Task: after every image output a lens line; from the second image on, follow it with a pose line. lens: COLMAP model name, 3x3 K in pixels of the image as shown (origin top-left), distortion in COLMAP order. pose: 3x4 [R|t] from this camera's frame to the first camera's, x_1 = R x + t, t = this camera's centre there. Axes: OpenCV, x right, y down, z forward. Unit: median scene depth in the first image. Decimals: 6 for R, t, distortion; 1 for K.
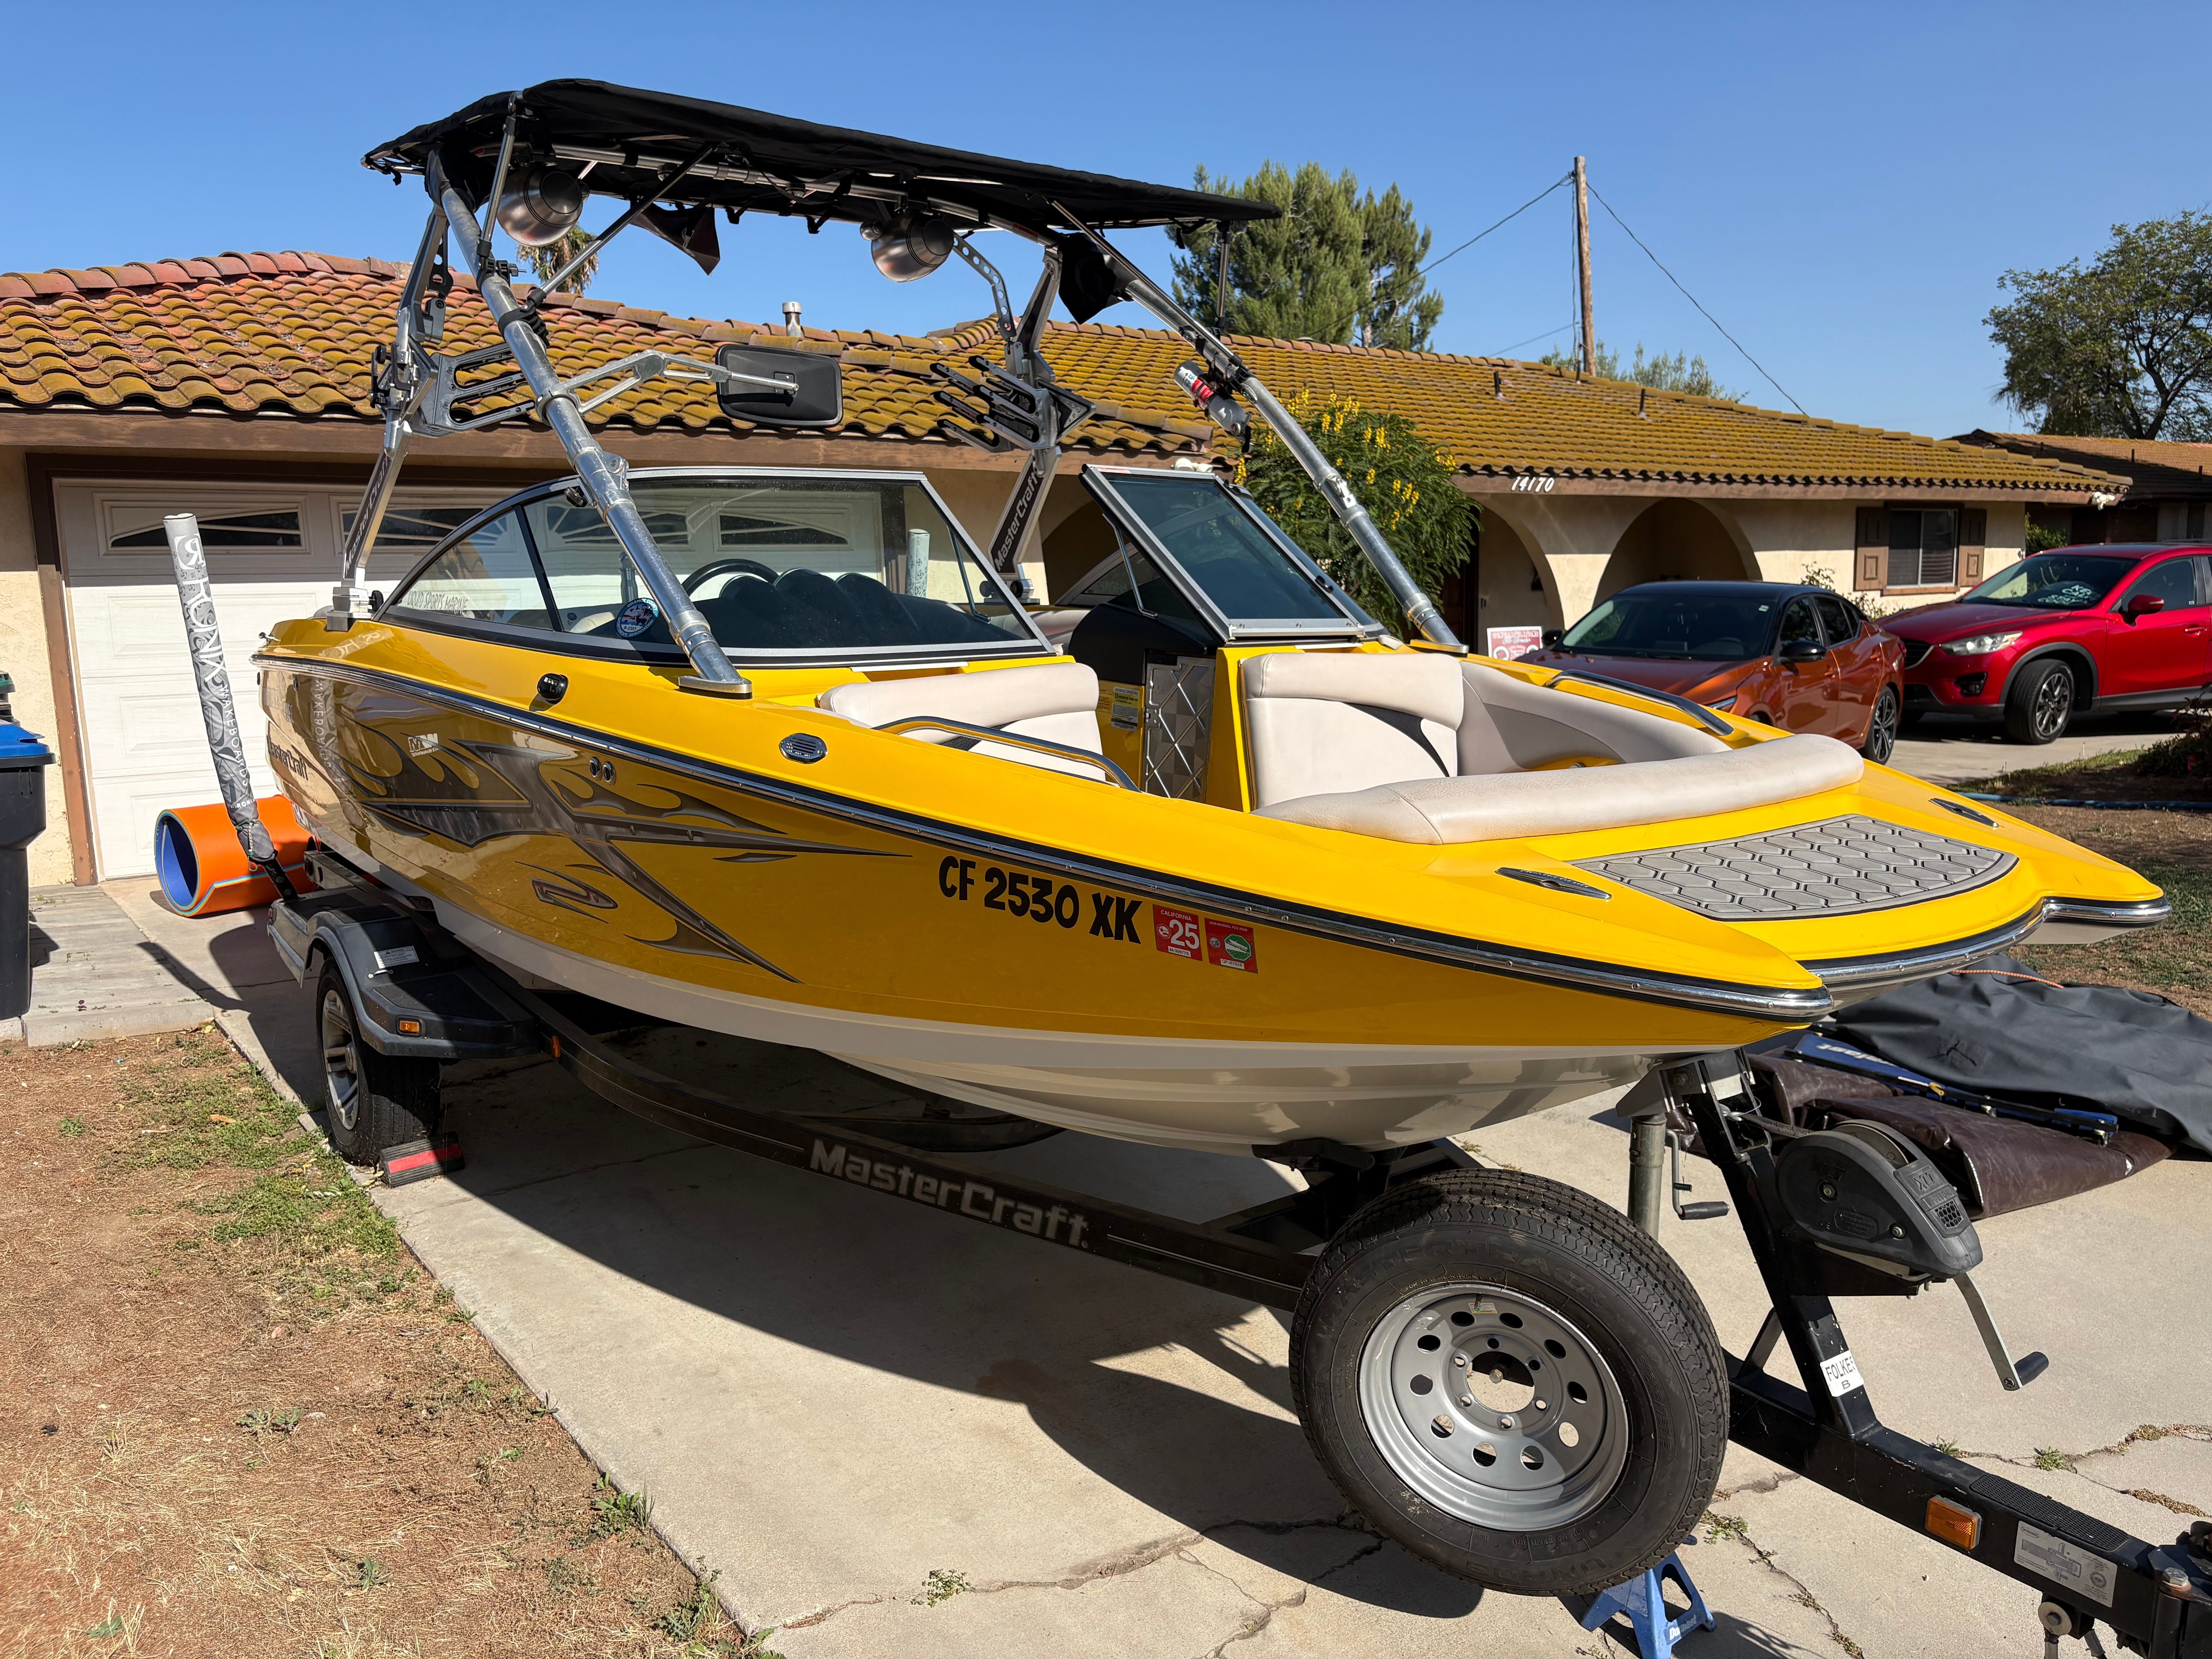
lens RADIAL K [[1690.8, 0, 1107.5], [0, 1690.8, 829.3], [0, 0, 1]] dist [0.038108, -0.047751]
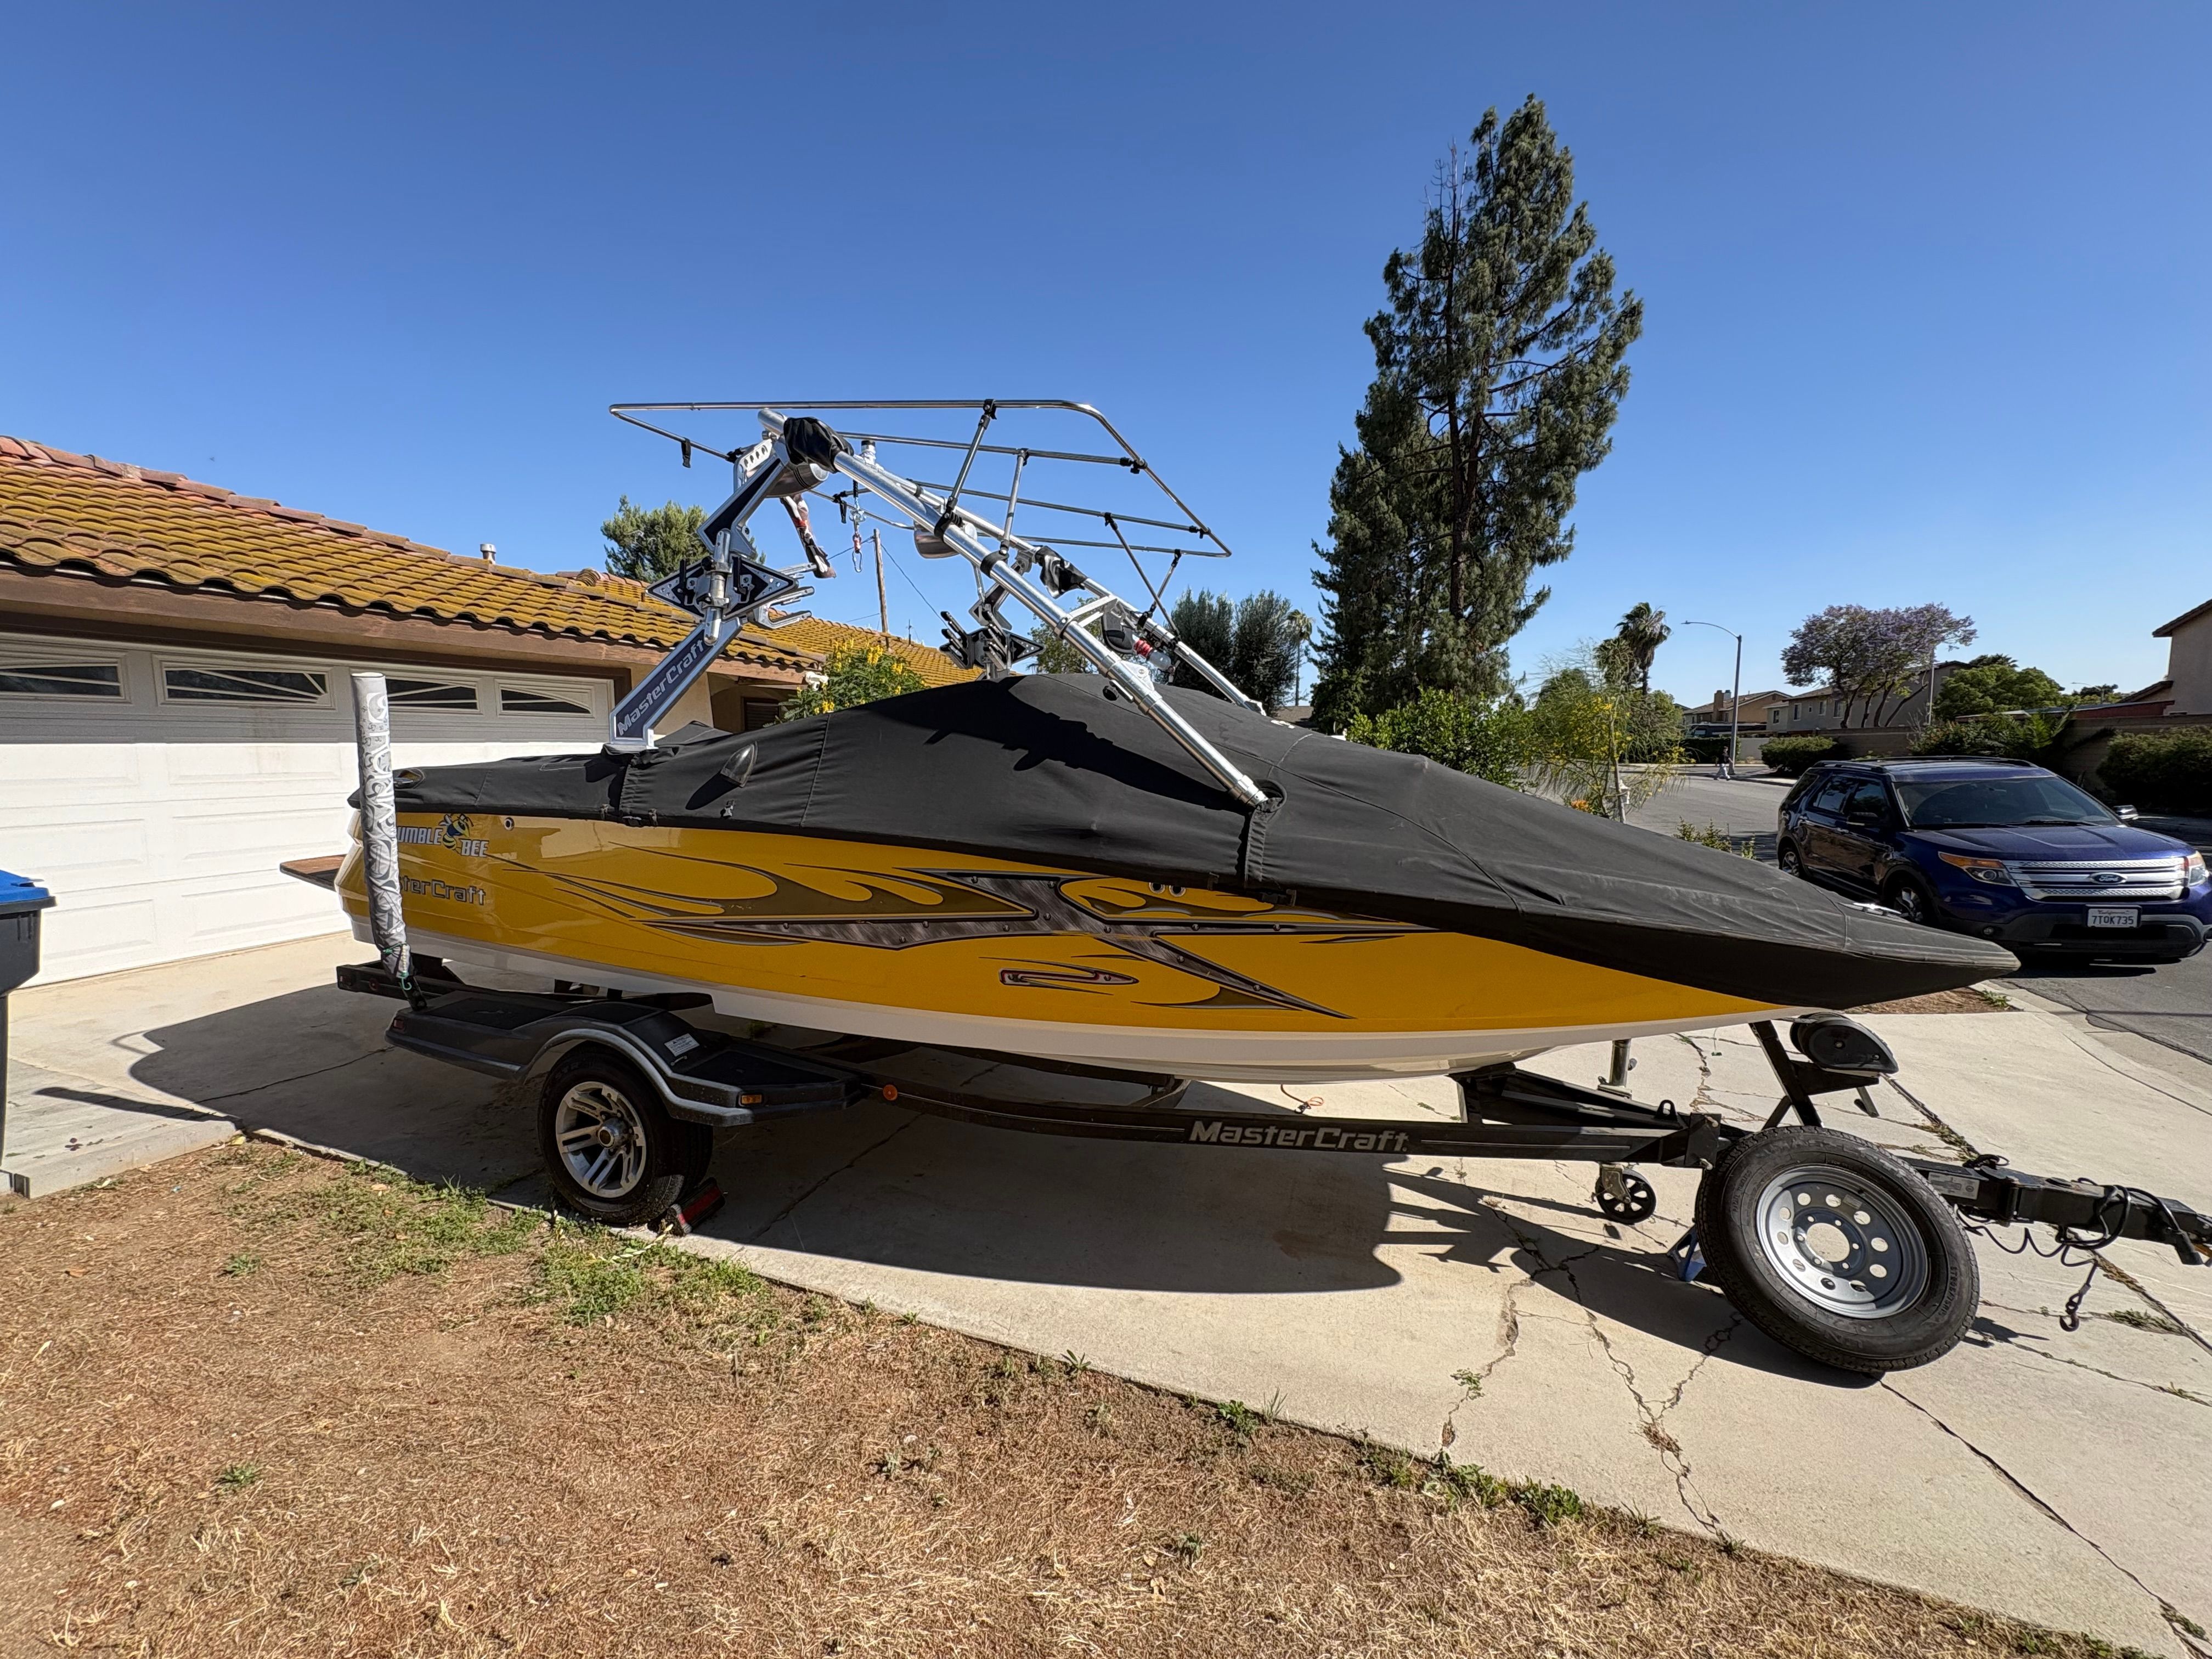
lens RADIAL K [[886.8, 0, 1104.5], [0, 886.8, 828.6], [0, 0, 1]] dist [-0.000670, -0.000512]
pose [[0.827690, -0.025483, 0.560606, -0.661262], [0.055081, 0.997834, -0.035964, -0.051927], [-0.558476, 0.060646, 0.827301, 0.368500]]
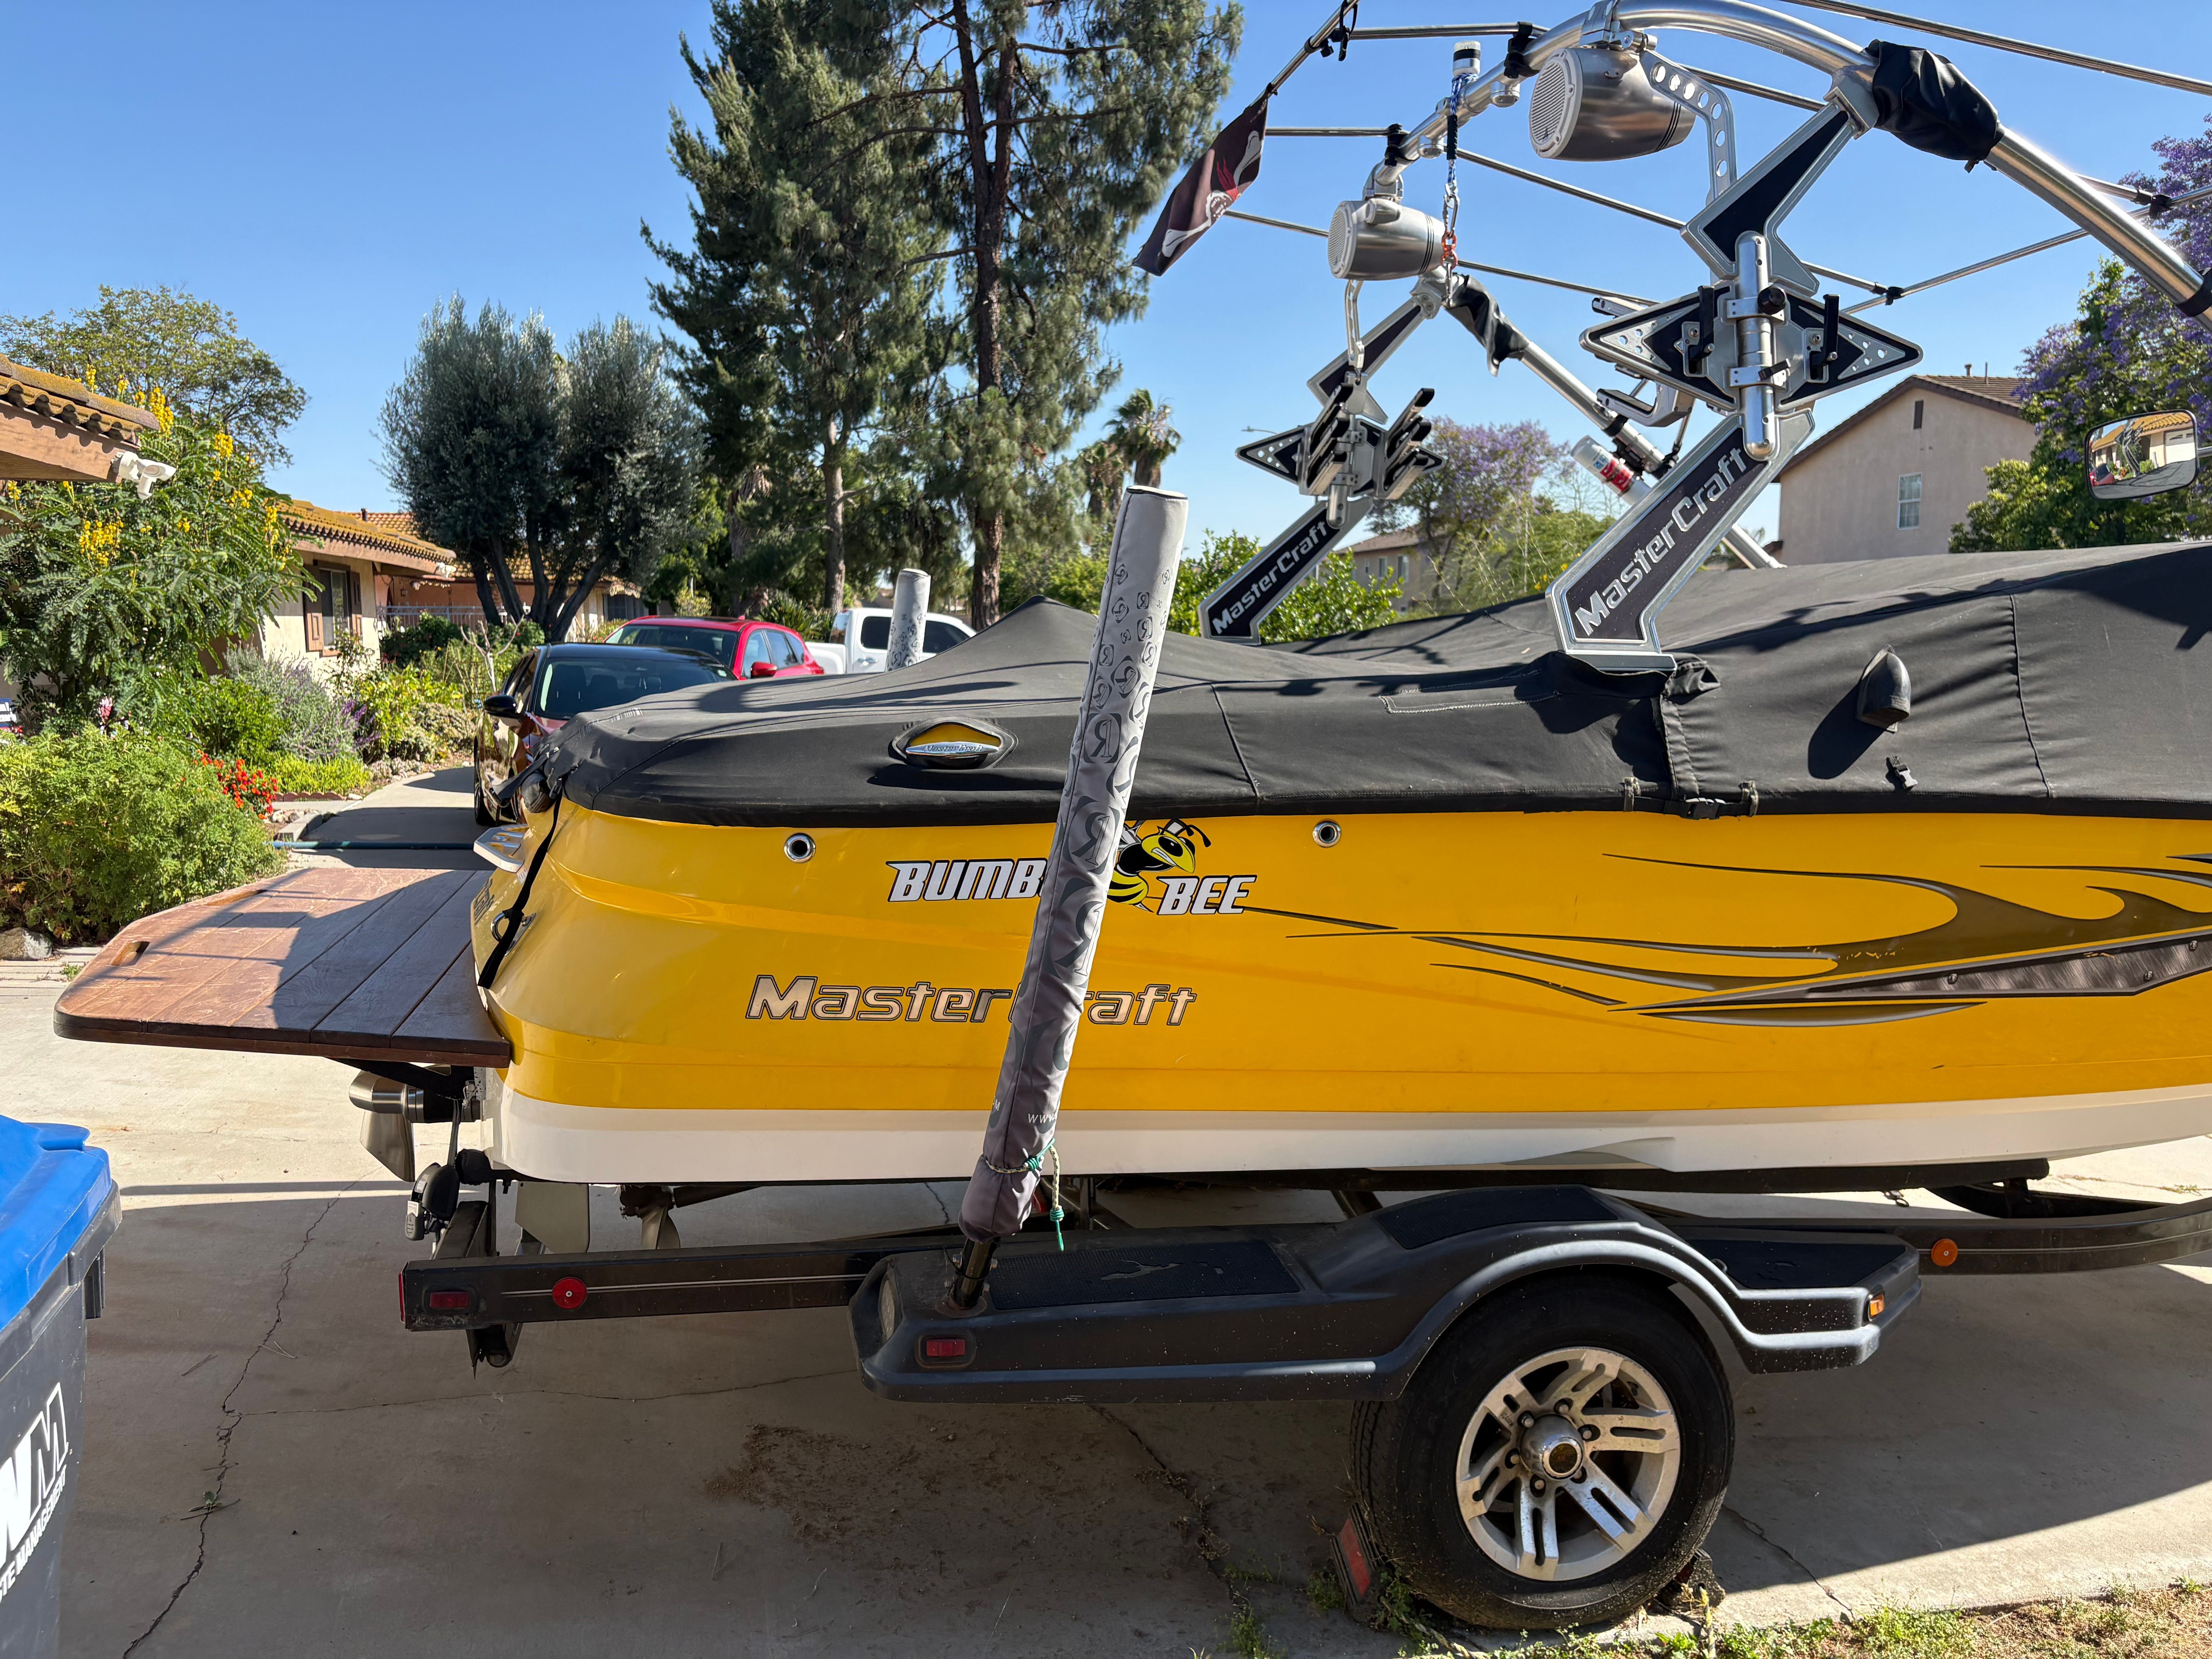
lens RADIAL K [[1690.8, 0, 1092.1], [0, 1690.8, 835.5], [0, 0, 1]] dist [0.038108, -0.047751]
pose [[0.410793, -0.087499, 0.907520, -1.363575], [0.115966, 0.992314, 0.043182, -0.161703], [-0.904323, 0.087502, 0.417783, 1.183265]]
